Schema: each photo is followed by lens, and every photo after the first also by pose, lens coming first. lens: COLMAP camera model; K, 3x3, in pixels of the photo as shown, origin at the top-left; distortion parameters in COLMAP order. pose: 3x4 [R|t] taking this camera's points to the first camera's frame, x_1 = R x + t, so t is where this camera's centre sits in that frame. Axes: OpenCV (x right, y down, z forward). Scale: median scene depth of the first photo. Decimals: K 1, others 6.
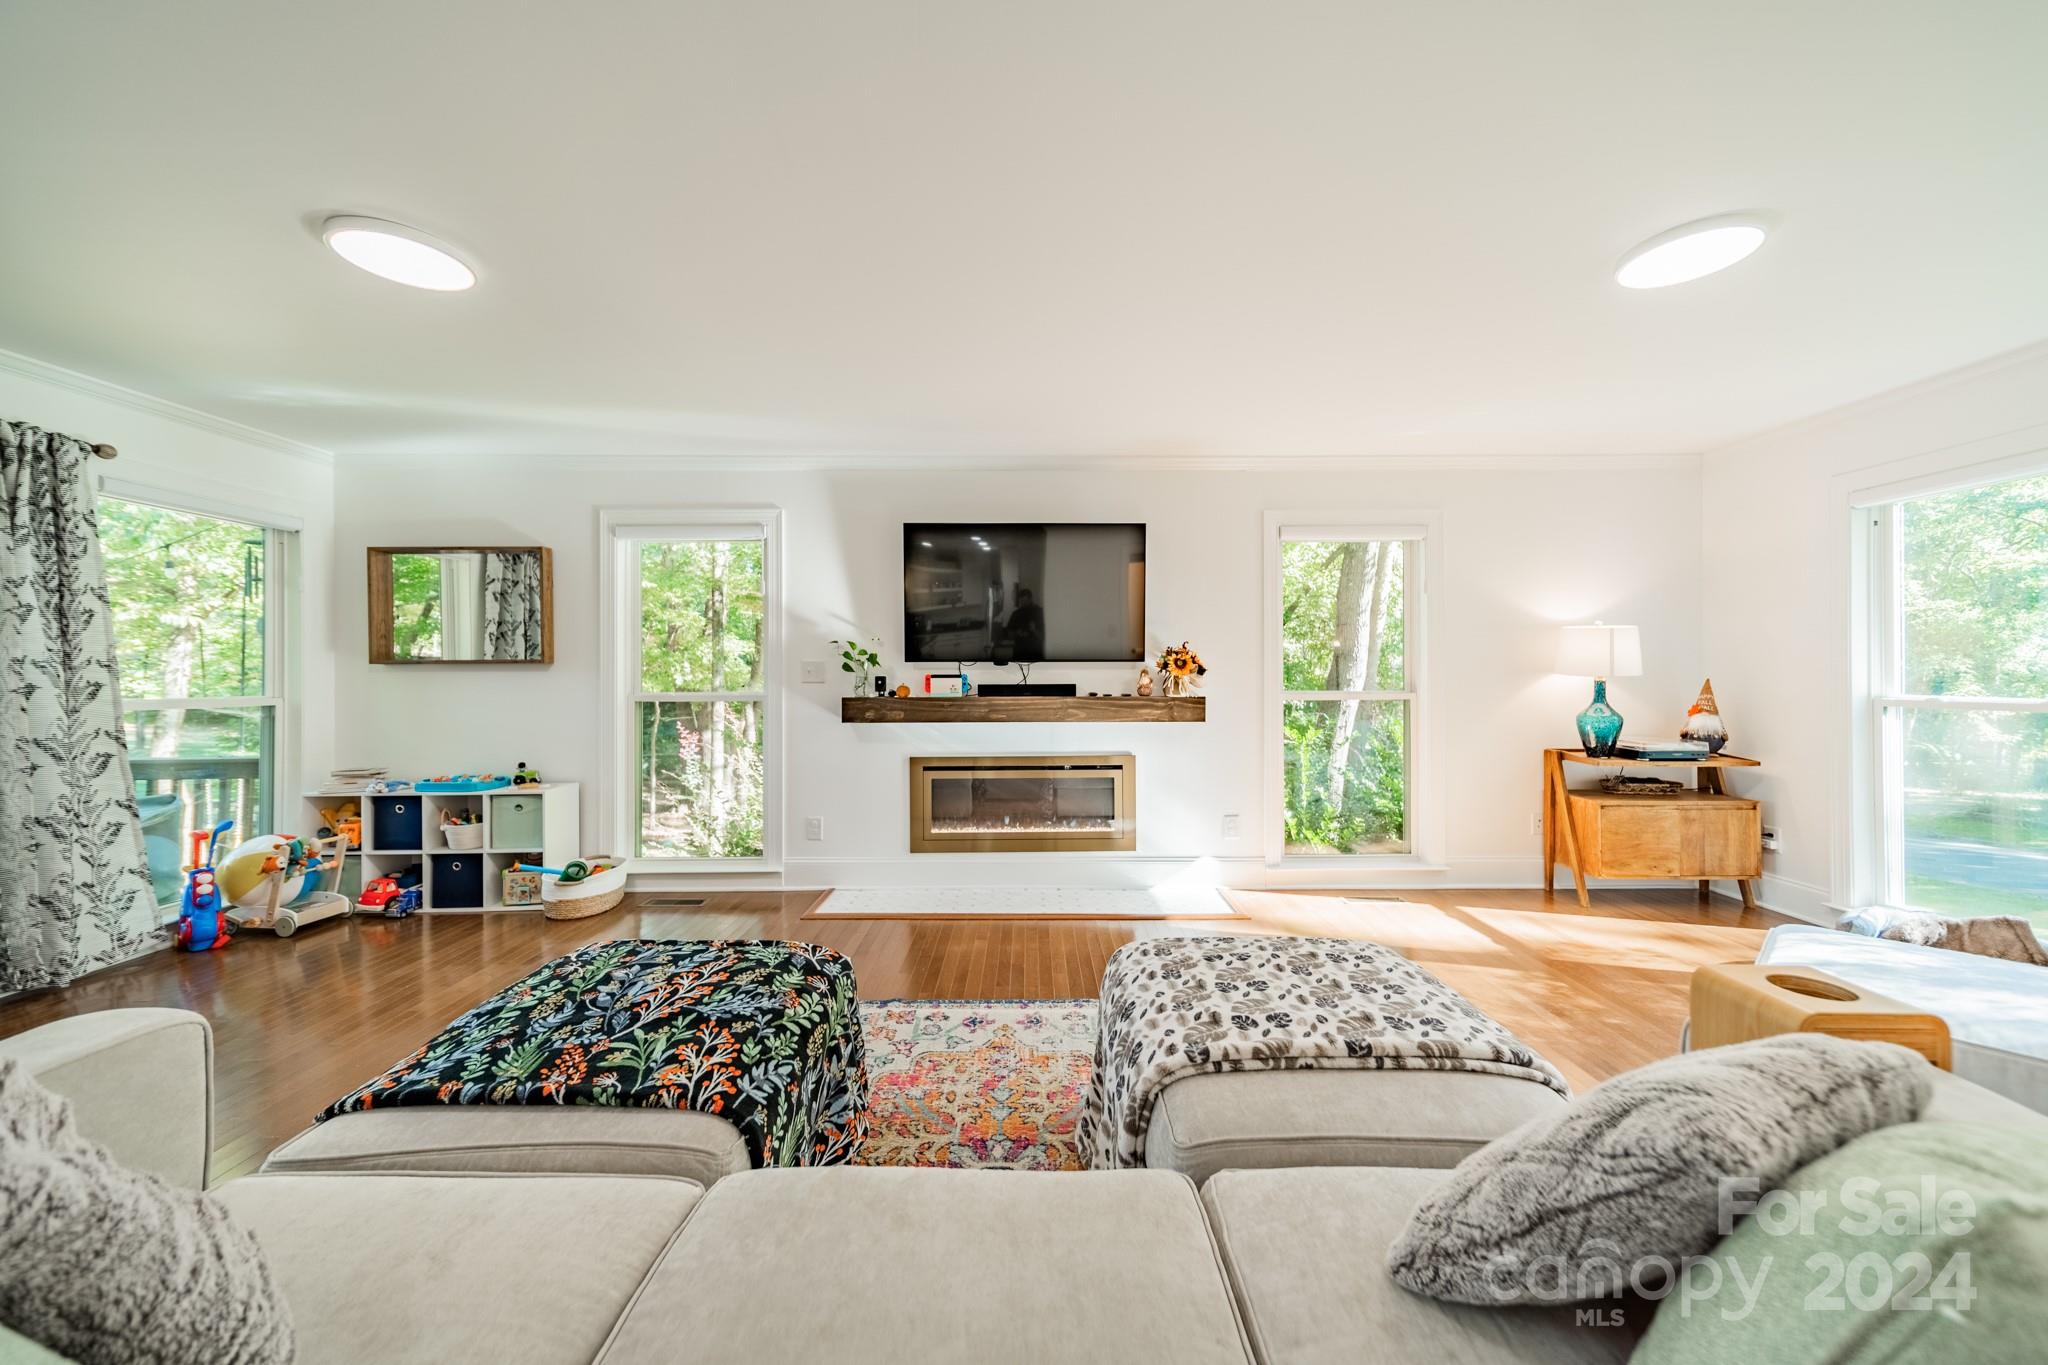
lens RADIAL K [[721.6, 0, 1026.2], [0, 721.6, 675.2], [0, 0, 1]] dist [0.006755, -0.000058]
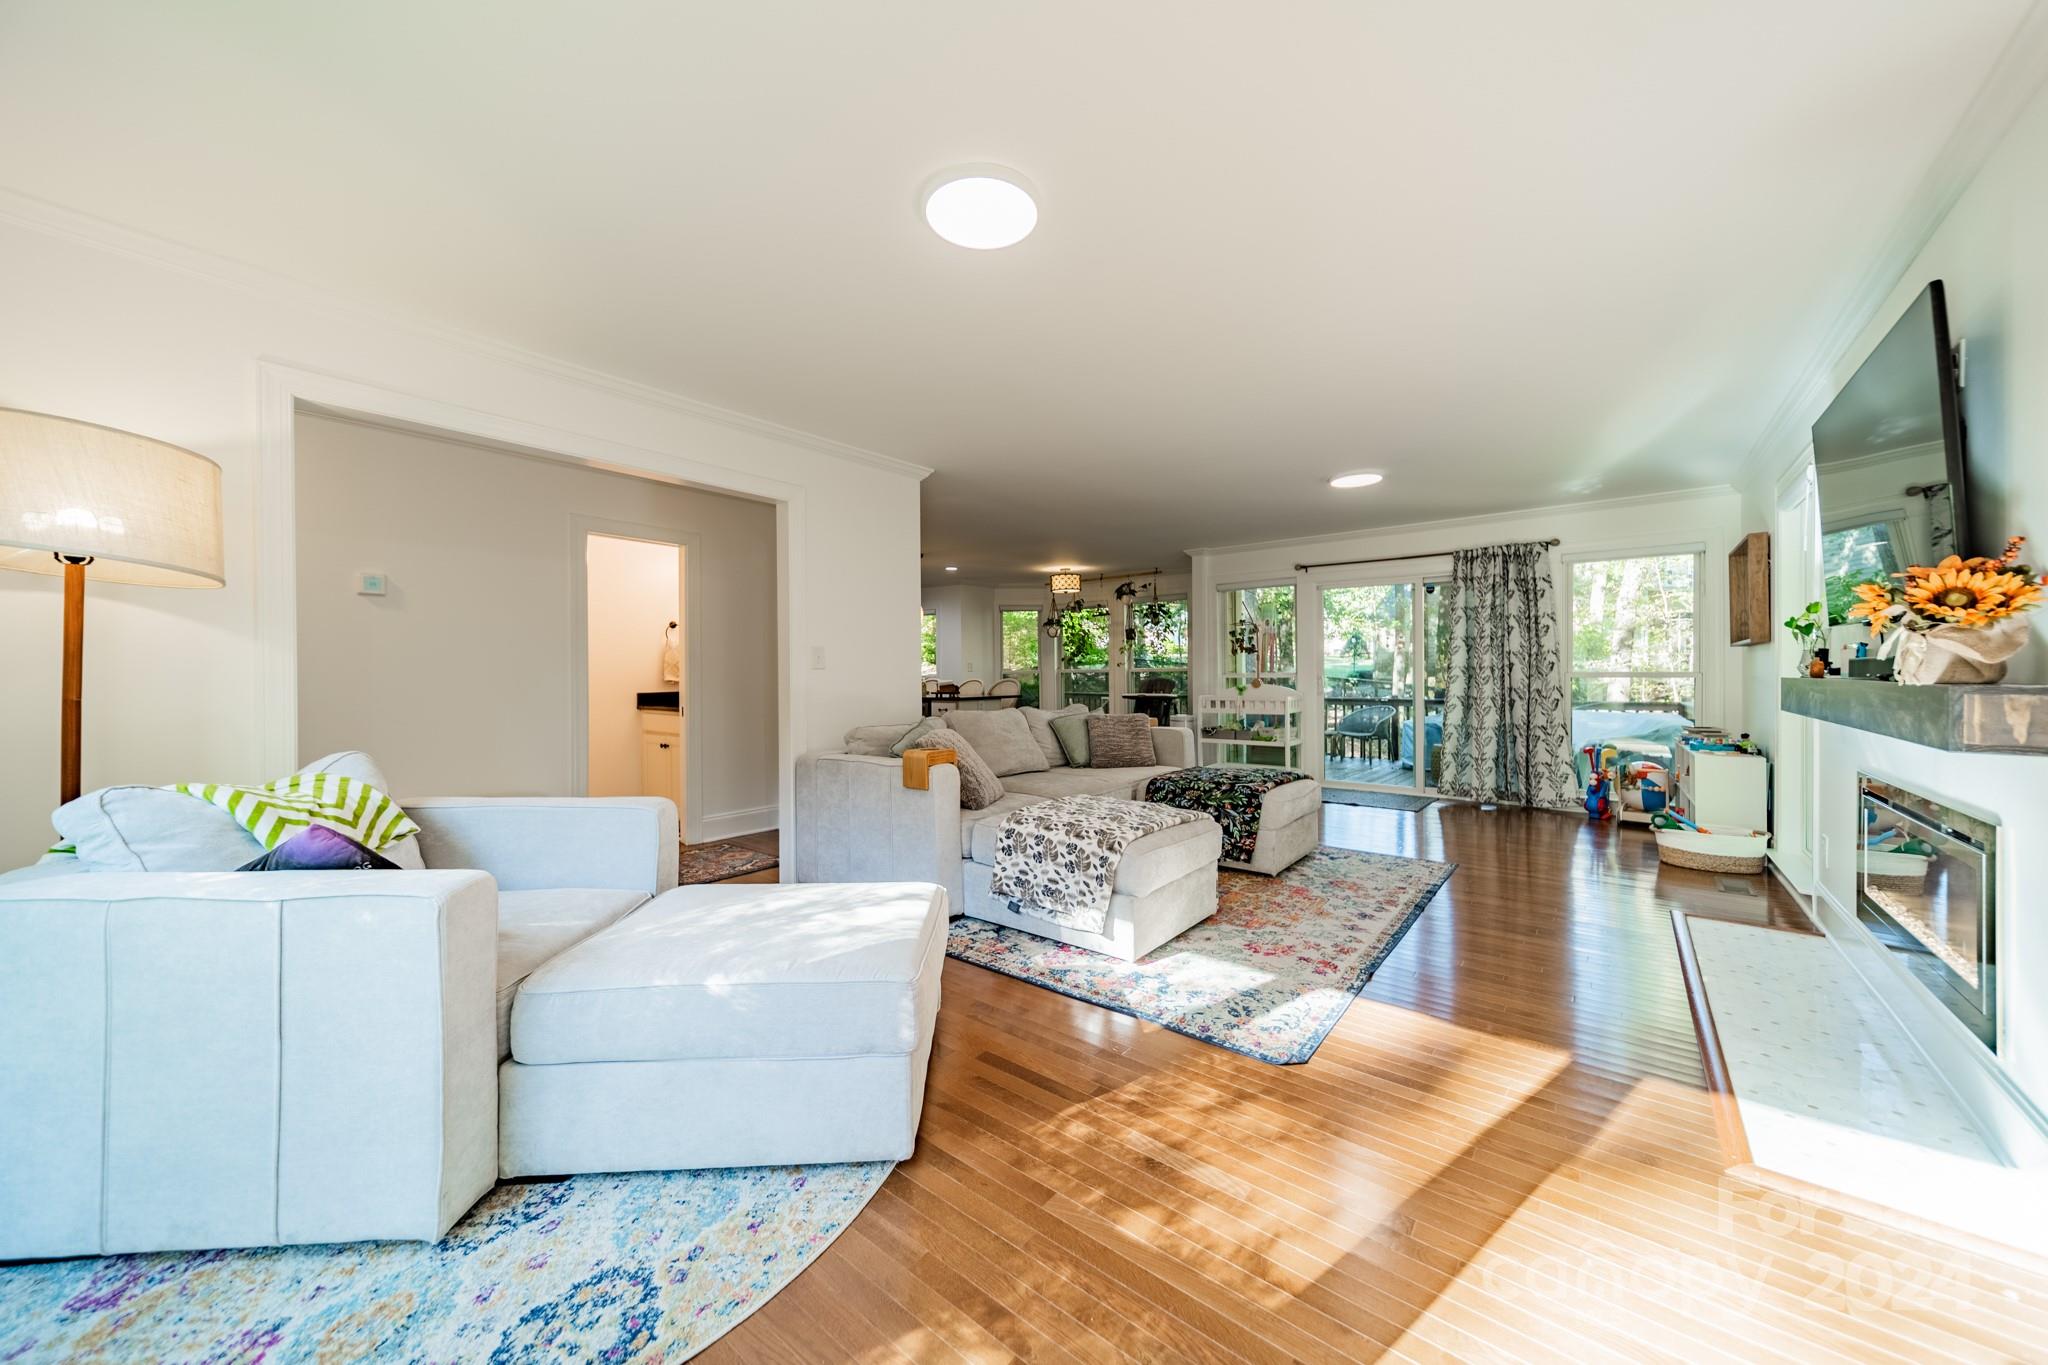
lens RADIAL K [[723.3, 0, 1028.9], [0, 723.3, 673.4], [0, 0, 1]] dist [0.011910, 0.000187]
pose [[-0.630122, 0.007221, -0.776463, 0.846279], [0.009094, 0.999957, 0.001919, 0.017833], [0.776443, -0.005852, -0.630161, 0.857729]]
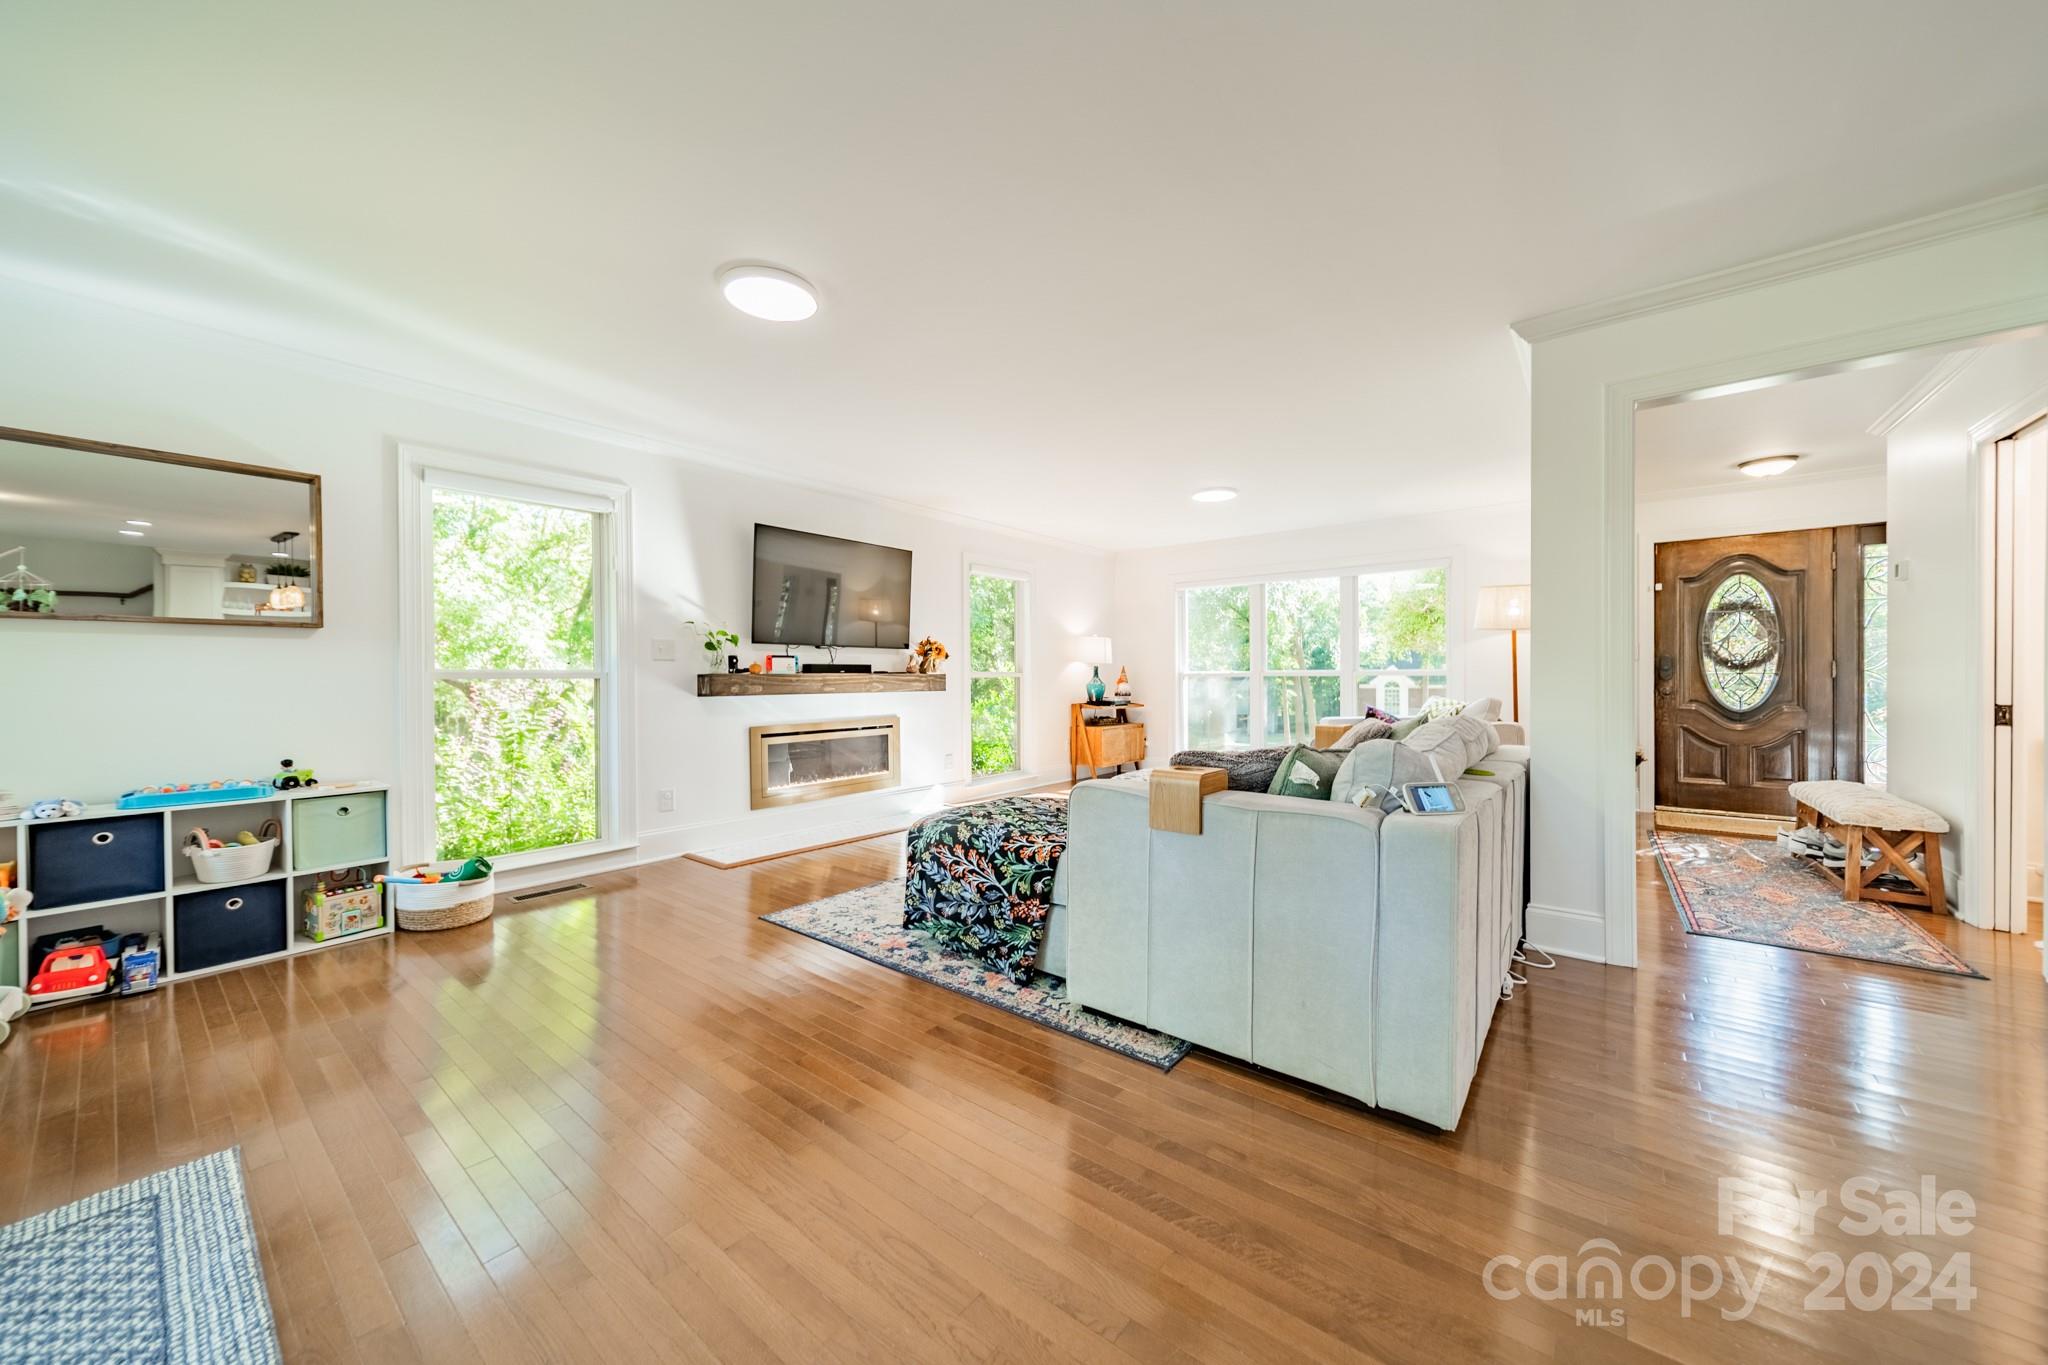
lens RADIAL K [[730.5, 0, 1024.0], [0, 730.5, 682.5], [0, 0, 1]] dist [0.007149, 0.000060]
pose [[0.626892, -0.005651, 0.779085, -0.811813], [0.003030, 0.999984, 0.004816, 0.040042], [-0.779100, -0.000659, 0.626899, -0.066727]]
